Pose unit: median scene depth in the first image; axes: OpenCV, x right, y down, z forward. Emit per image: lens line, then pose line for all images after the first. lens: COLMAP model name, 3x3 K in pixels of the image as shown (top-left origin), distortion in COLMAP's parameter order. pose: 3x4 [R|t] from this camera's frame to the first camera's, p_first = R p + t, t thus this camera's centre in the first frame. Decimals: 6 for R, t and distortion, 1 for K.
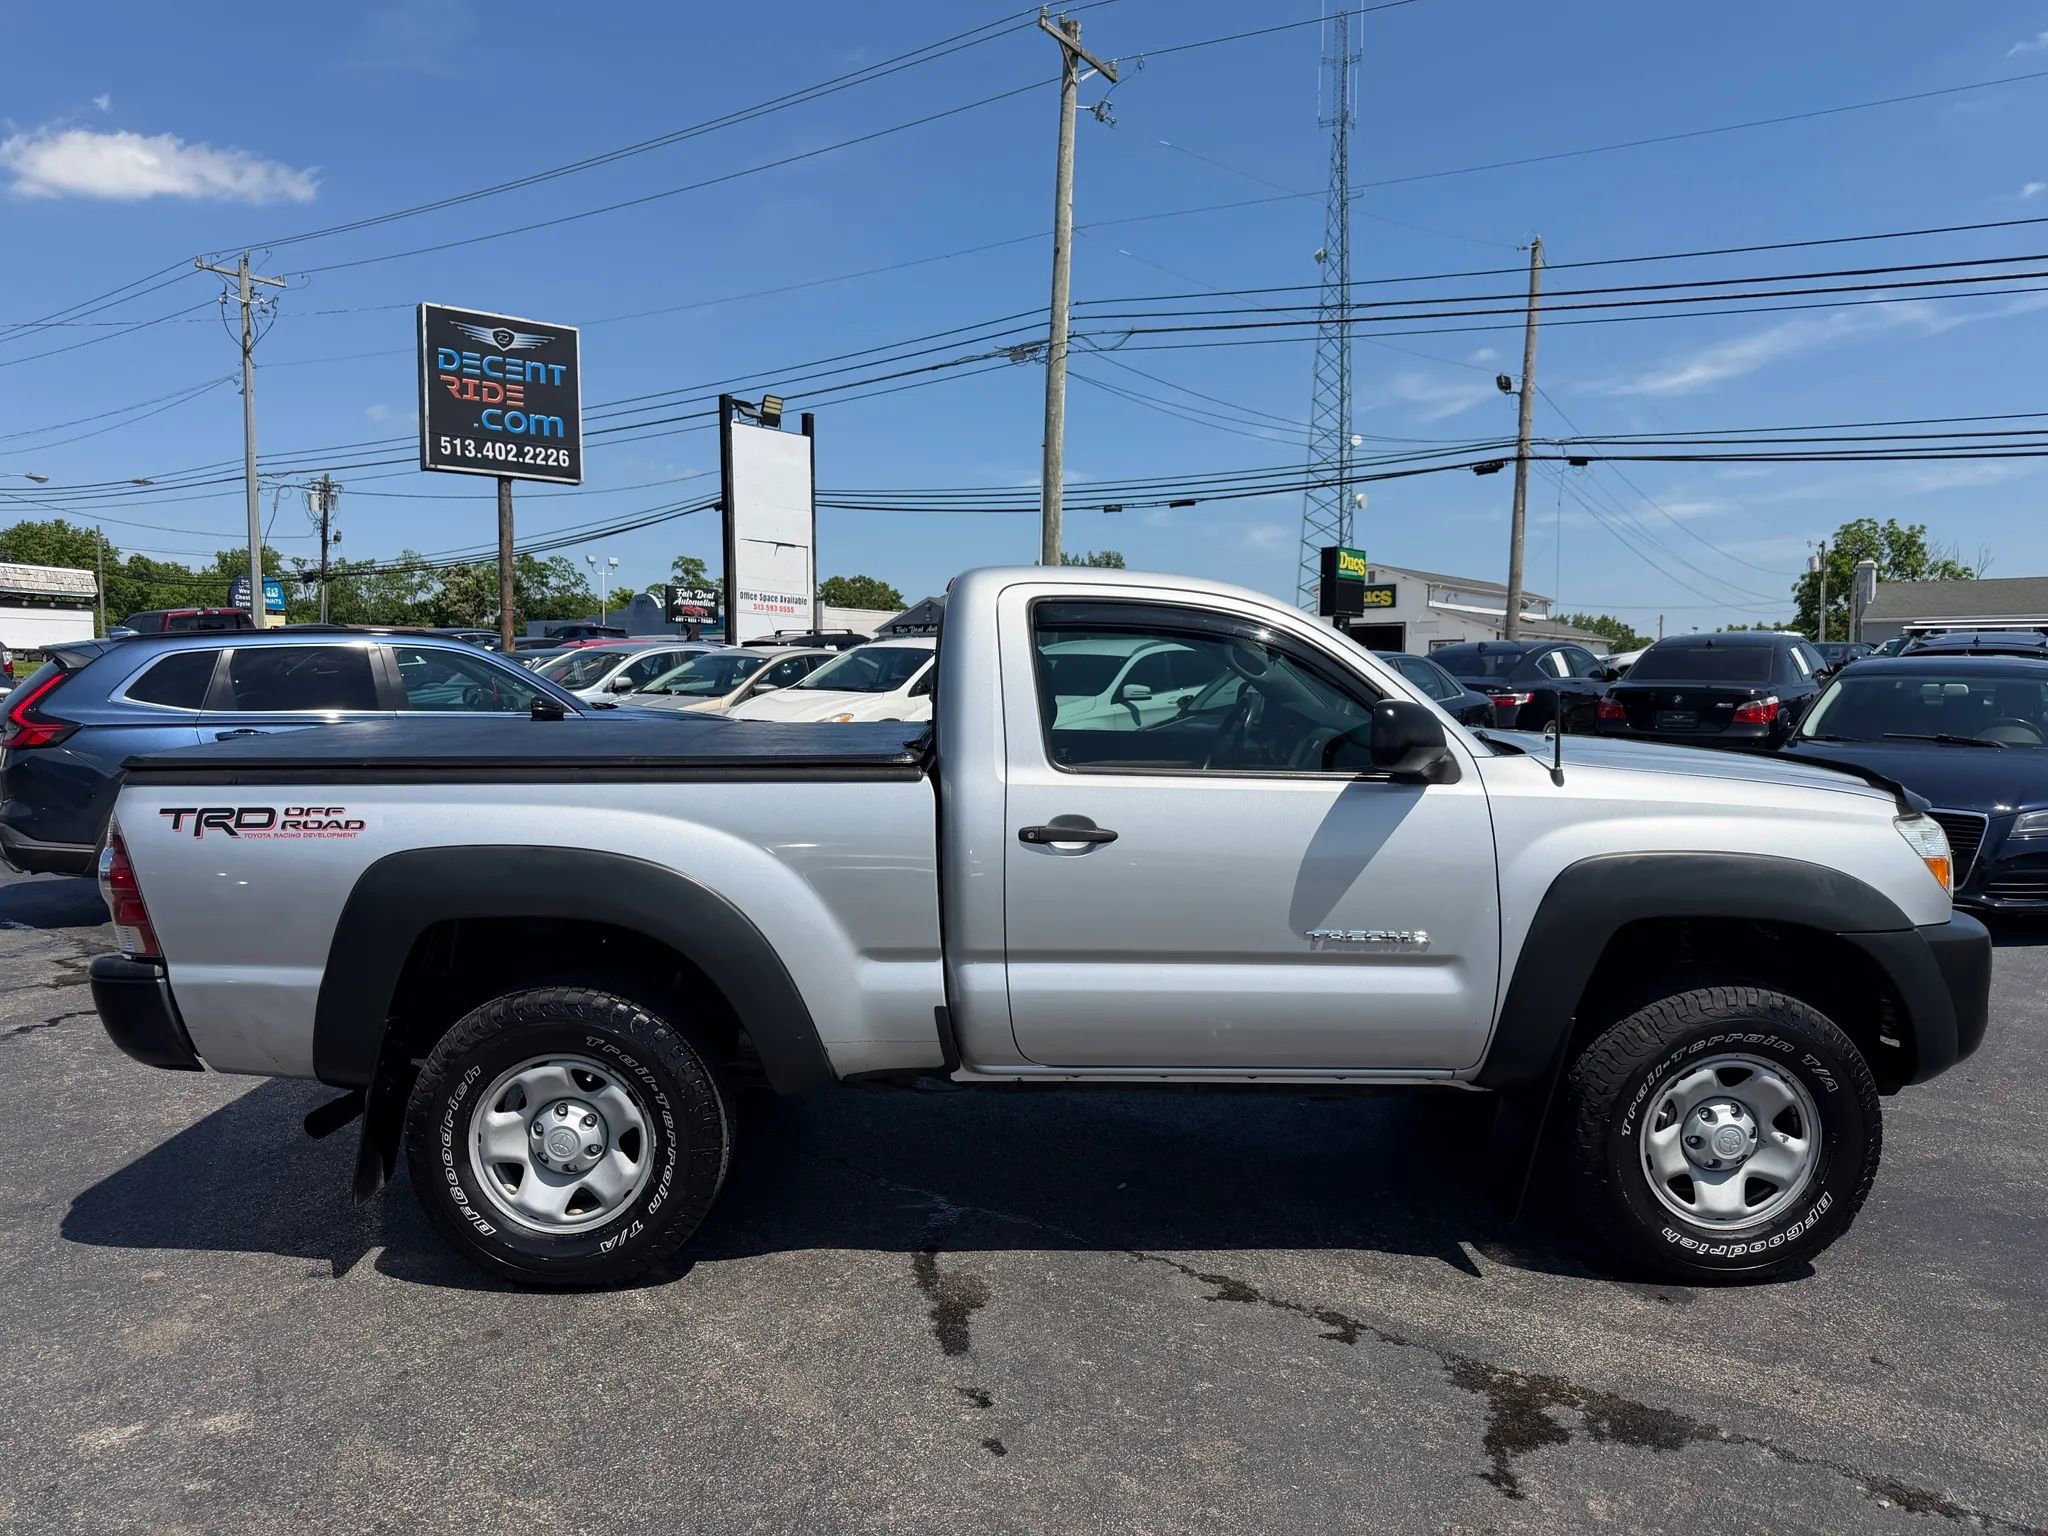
lens RADIAL K [[1419.1, 0, 988.5], [0, 1419.1, 770.9], [0, 0, 1]] dist [0.007562, 0.003339]
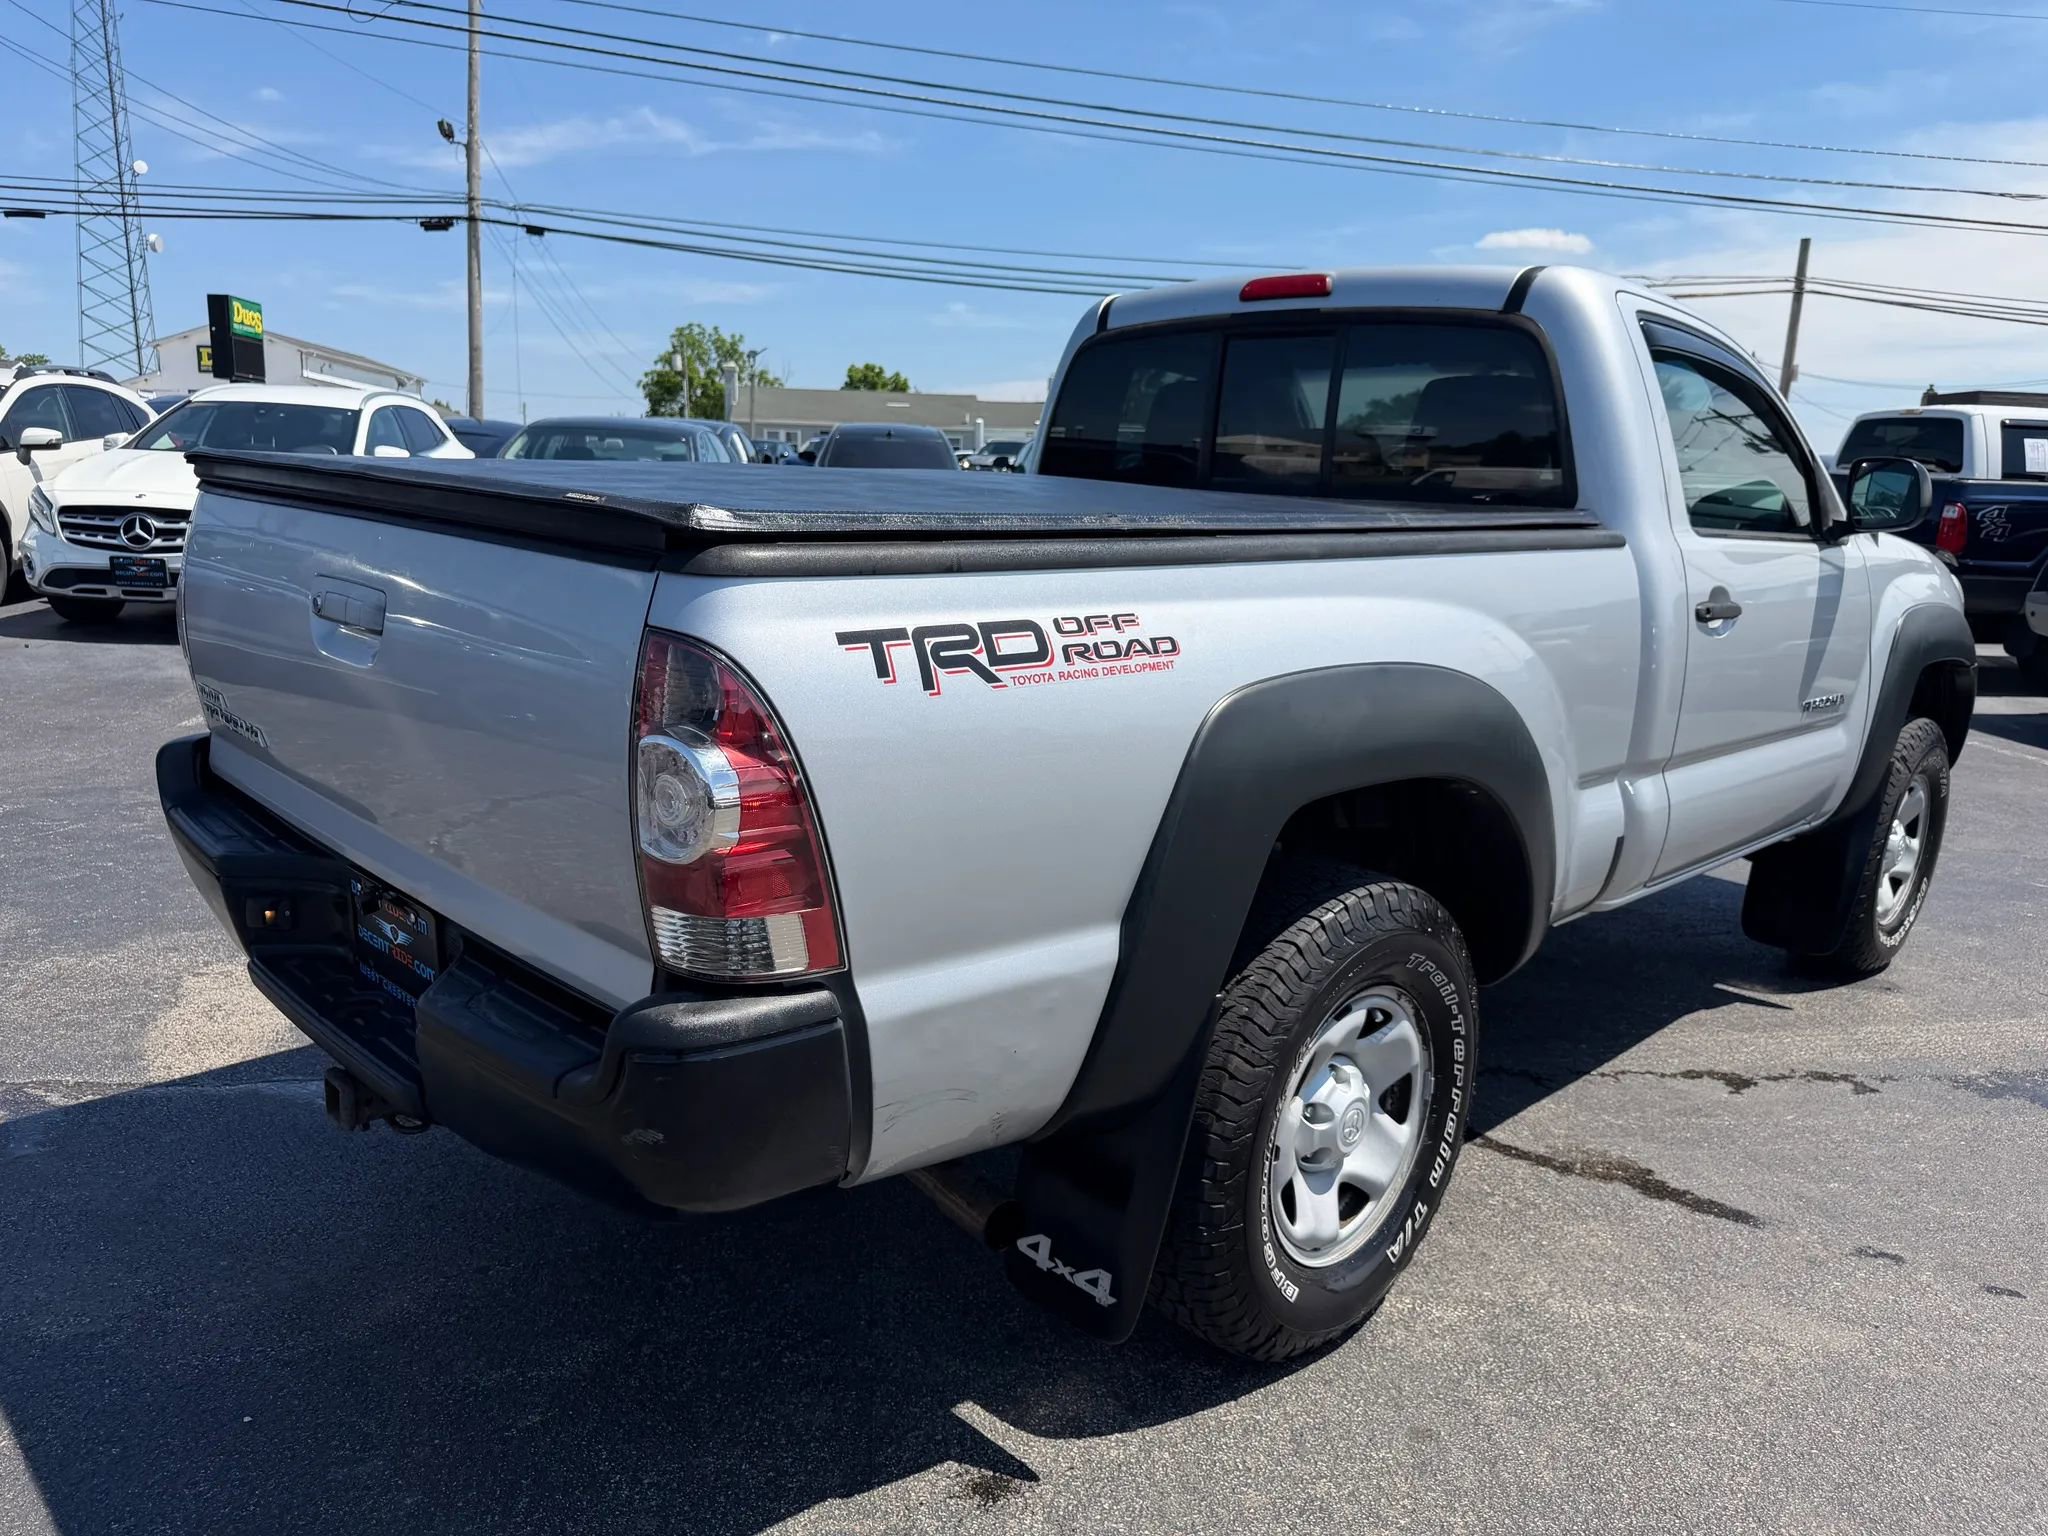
lens RADIAL K [[1461.9, 0, 1024.3], [0, 1461.9, 749.6], [0, 0, 1]] dist [0.000793, -0.003341]
pose [[0.725461, -0.102317, 0.680616, -0.833269], [0.014052, 0.990884, 0.133982, 0.003319], [-0.688120, -0.087635, 0.720285, 0.636461]]
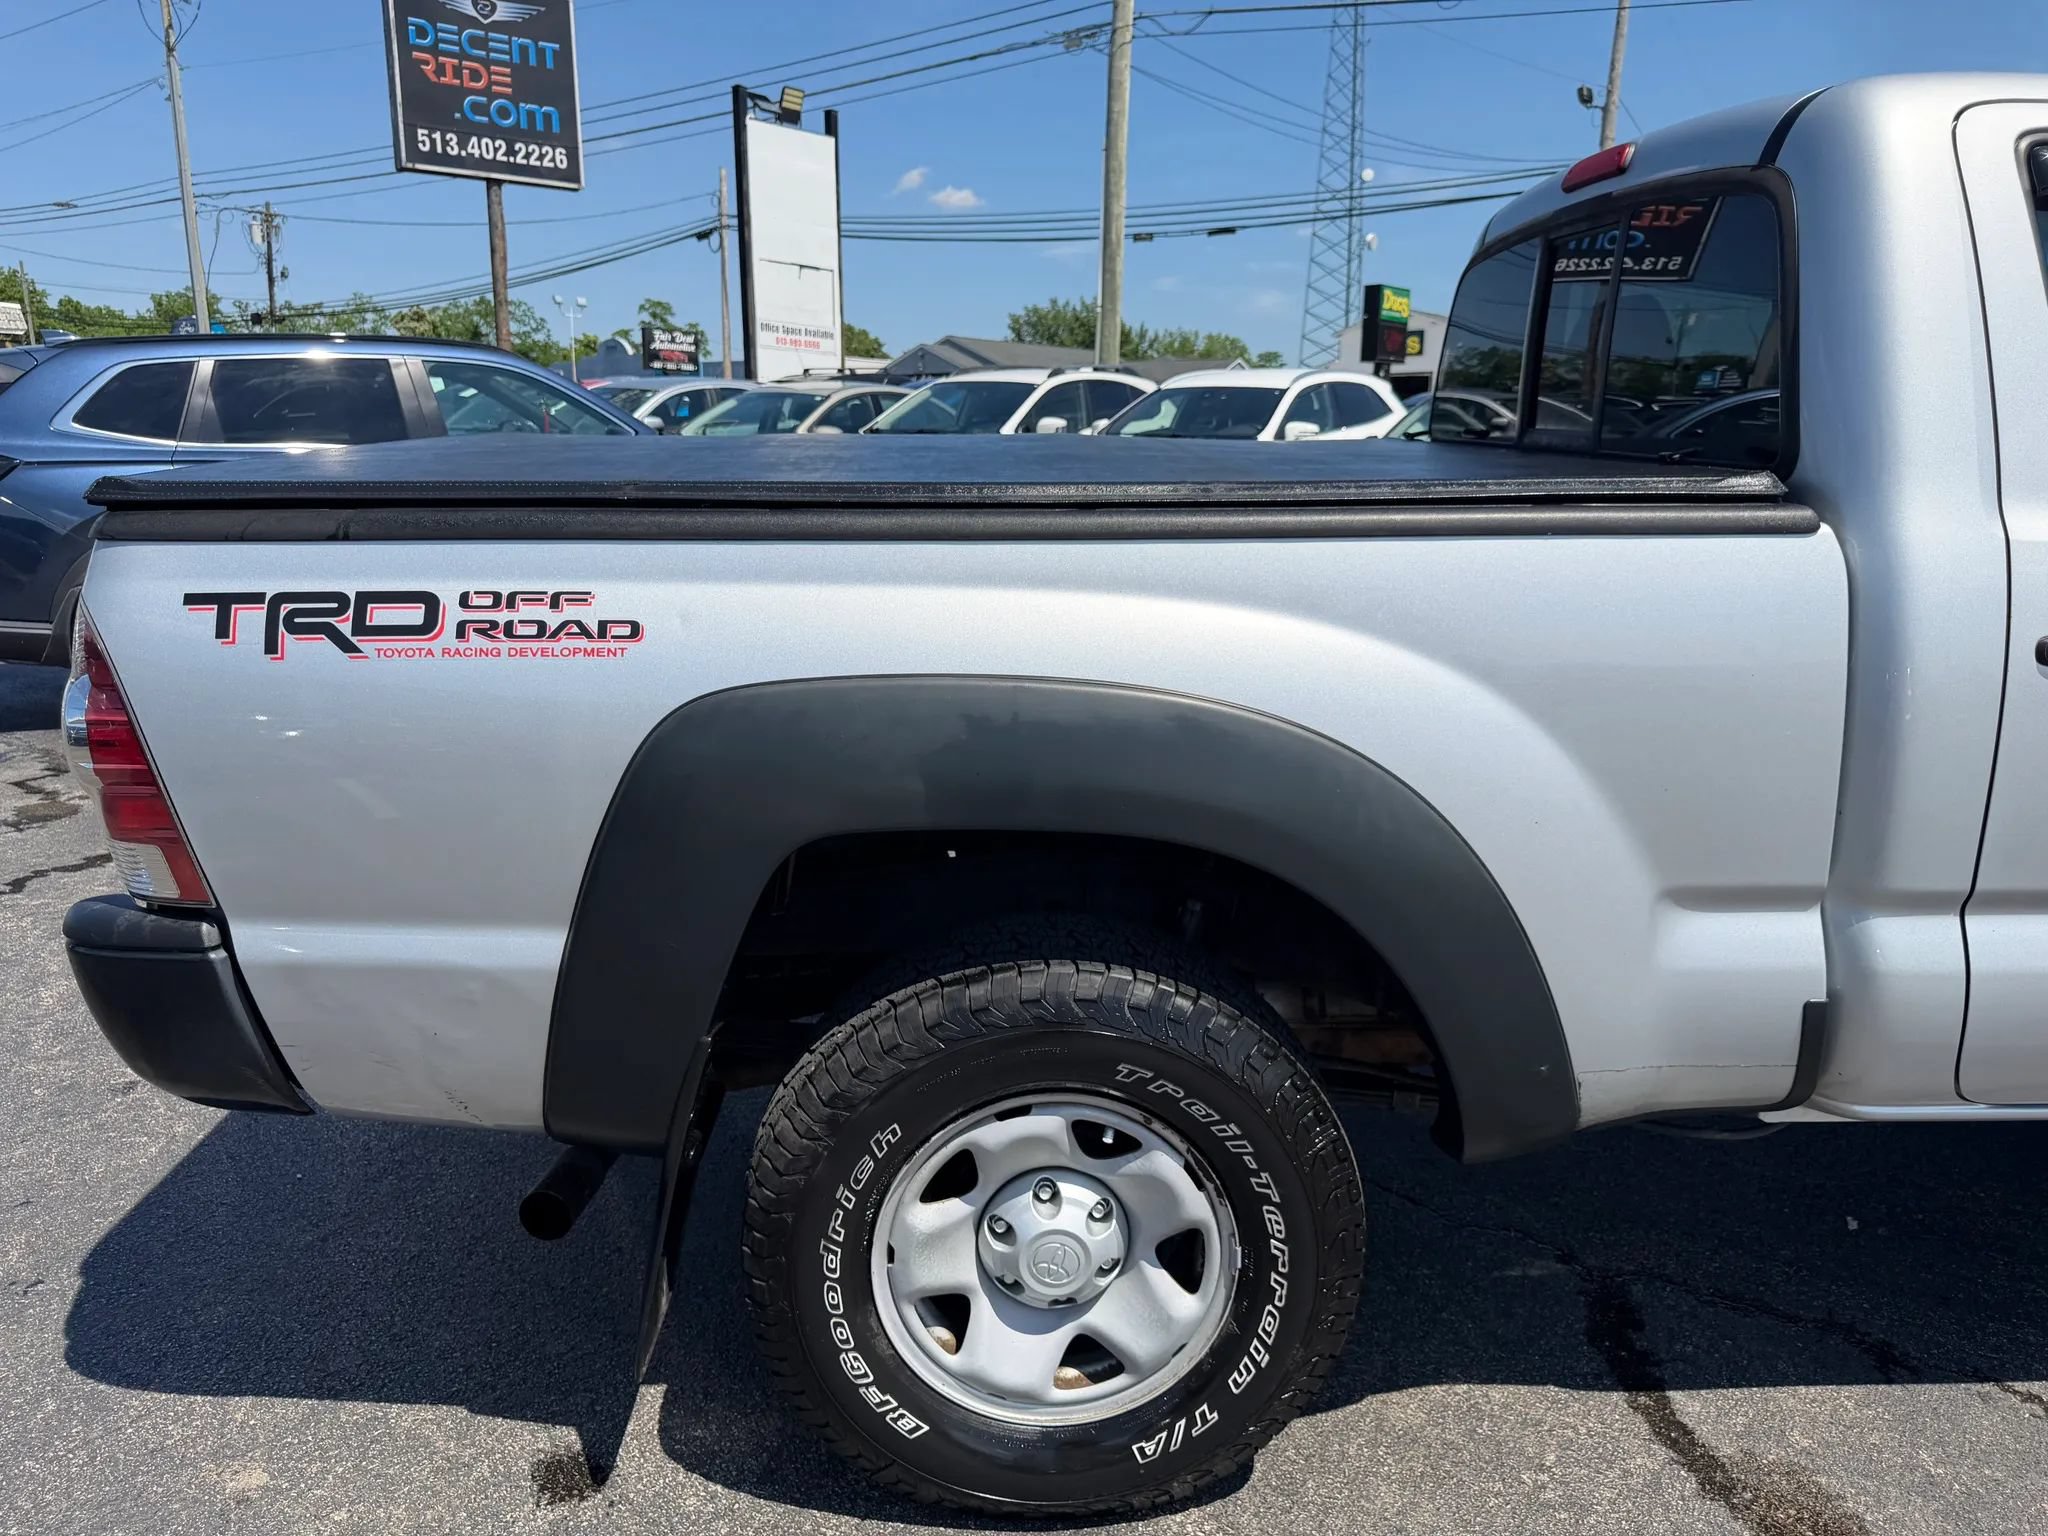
lens RADIAL K [[1447.8, 0, 1037.3], [0, 1447.8, 754.7], [0, 0, 1]] dist [0.022968, -0.024798]
pose [[0.999492, -0.003209, 0.031704, -0.319582], [-0.001715, 0.988057, 0.154081, 0.005265], [-0.031820, -0.154058, 0.987549, 0.516649]]
